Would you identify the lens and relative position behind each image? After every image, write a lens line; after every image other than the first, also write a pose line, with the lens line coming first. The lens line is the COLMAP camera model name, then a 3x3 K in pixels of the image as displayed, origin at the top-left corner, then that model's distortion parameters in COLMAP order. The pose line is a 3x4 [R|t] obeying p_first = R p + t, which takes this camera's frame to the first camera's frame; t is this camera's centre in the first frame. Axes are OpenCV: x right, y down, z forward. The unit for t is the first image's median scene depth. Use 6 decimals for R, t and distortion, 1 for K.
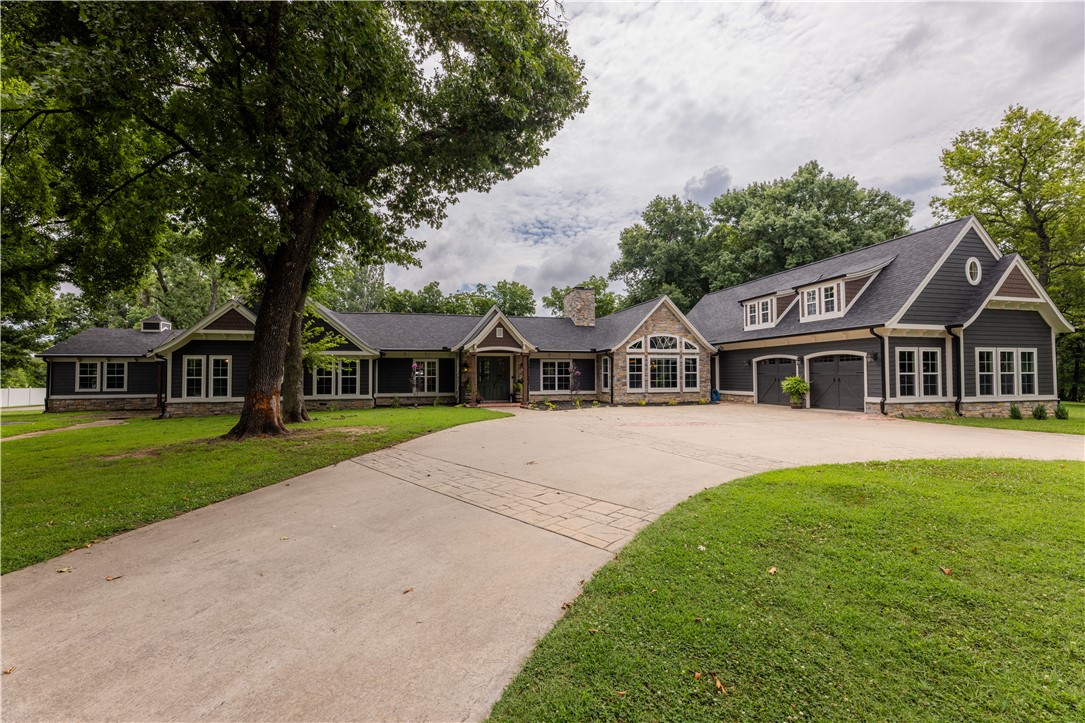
lens RADIAL K [[450.6, 0, 542.5], [0, 450.6, 361.5], [0, 0, 1]] dist [0.013608, -0.000155]
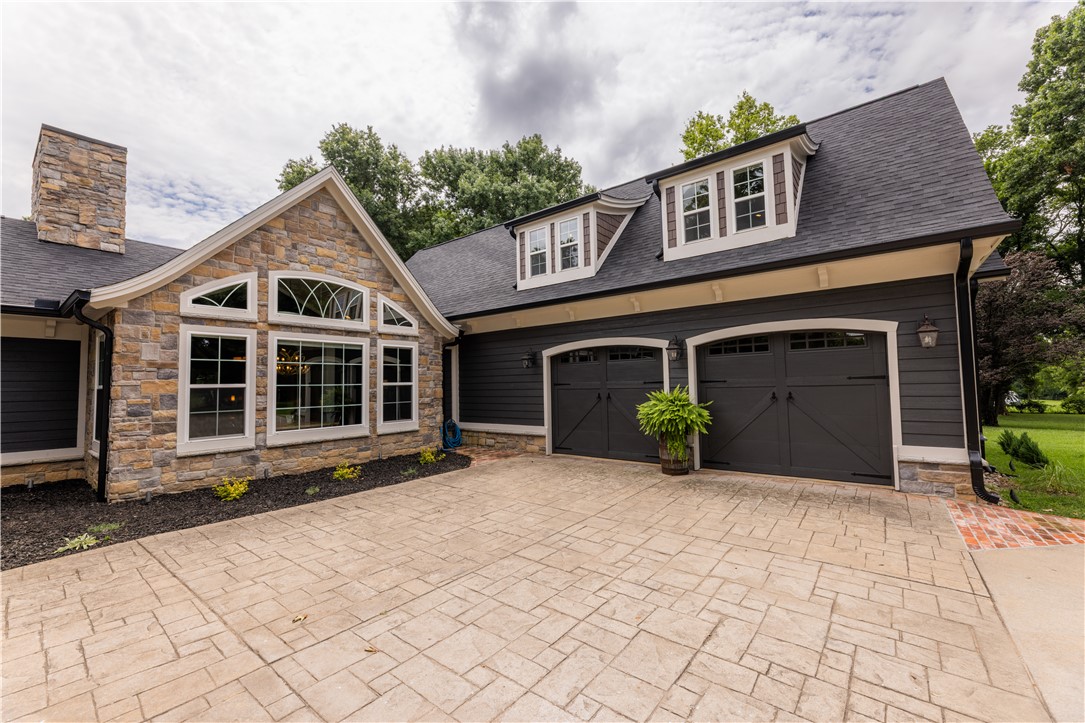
lens RADIAL K [[434.0, 0, 542.5], [0, 434.0, 361.5], [0, 0, 1]] dist [-0.001879, -0.000283]
pose [[0.788536, 0.022993, 0.614559, 0.200846], [-0.004855, 0.999502, -0.031166, 0.017078], [-0.614970, 0.021592, 0.788255, 0.642926]]
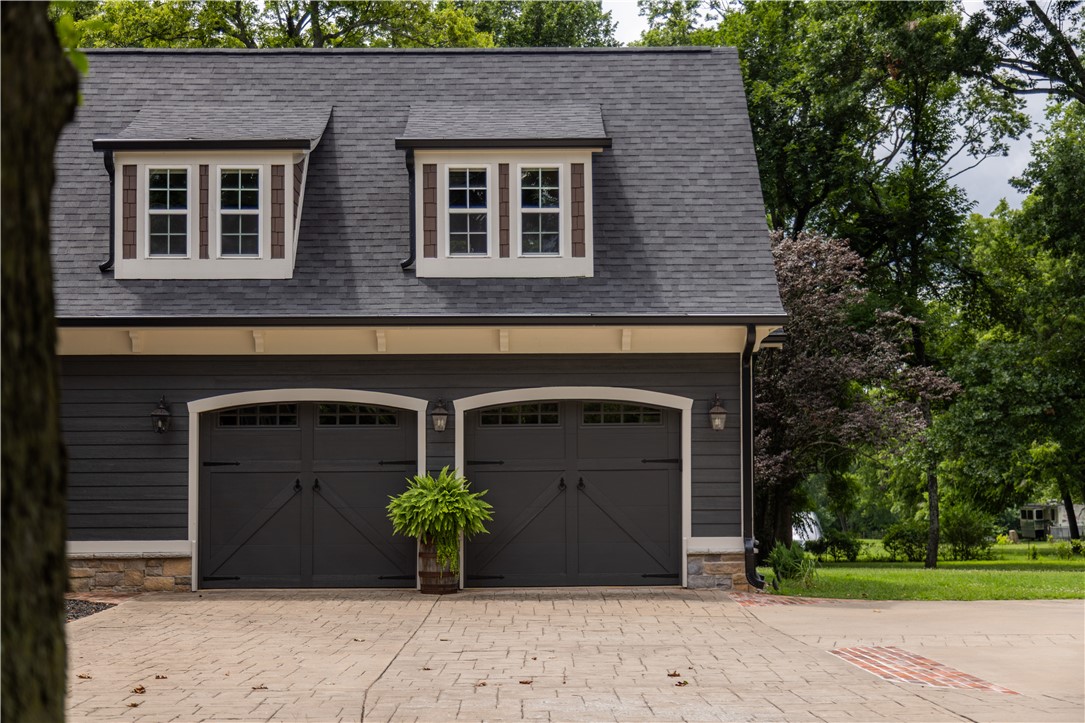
lens RADIAL K [[1894.1, 0, 542.4], [0, 1894.1, 375.4], [0, 0, 1]] dist [0.023707, 0.017613]
pose [[0.225733, 0.056897, 0.972526, -0.435299], [-0.028817, 0.998246, -0.051713, 0.025648], [-0.973763, -0.016352, 0.226976, 0.569558]]
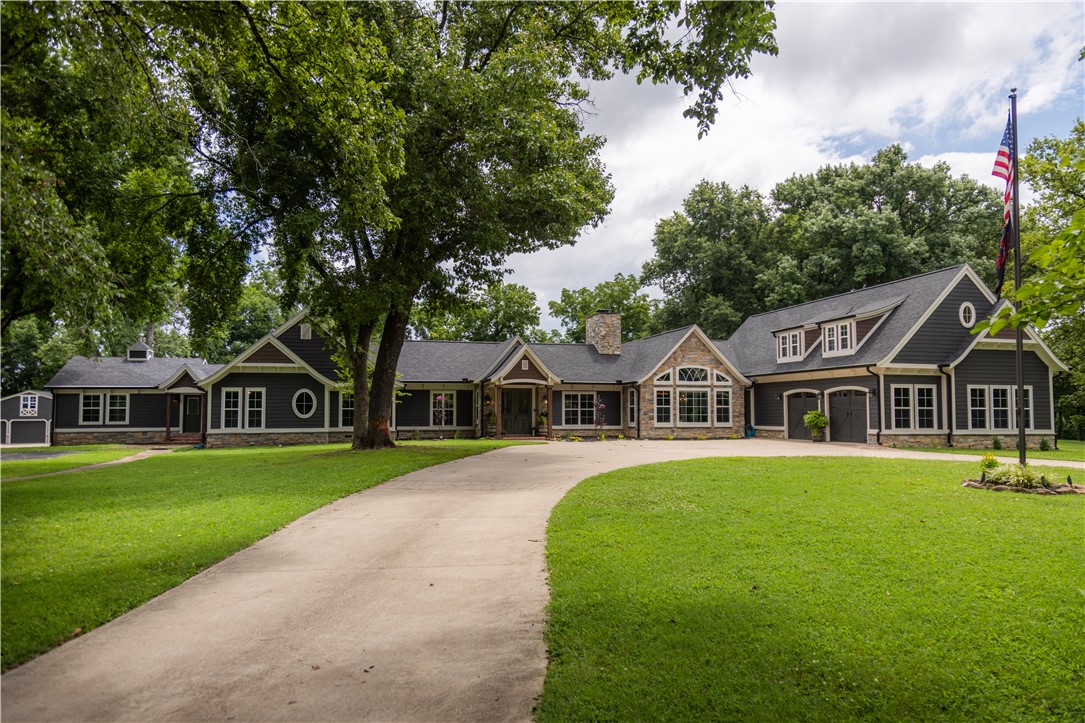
lens RADIAL K [[750.1, 0, 542.5], [0, 750.1, 361.5], [0, 0, 1]] dist [0.085536, 0.002460]
pose [[0.999952, 0.004834, 0.008551, -0.063366], [-0.004510, 0.999287, -0.037488, -0.008894], [-0.008726, 0.037448, 0.999260, -0.593429]]
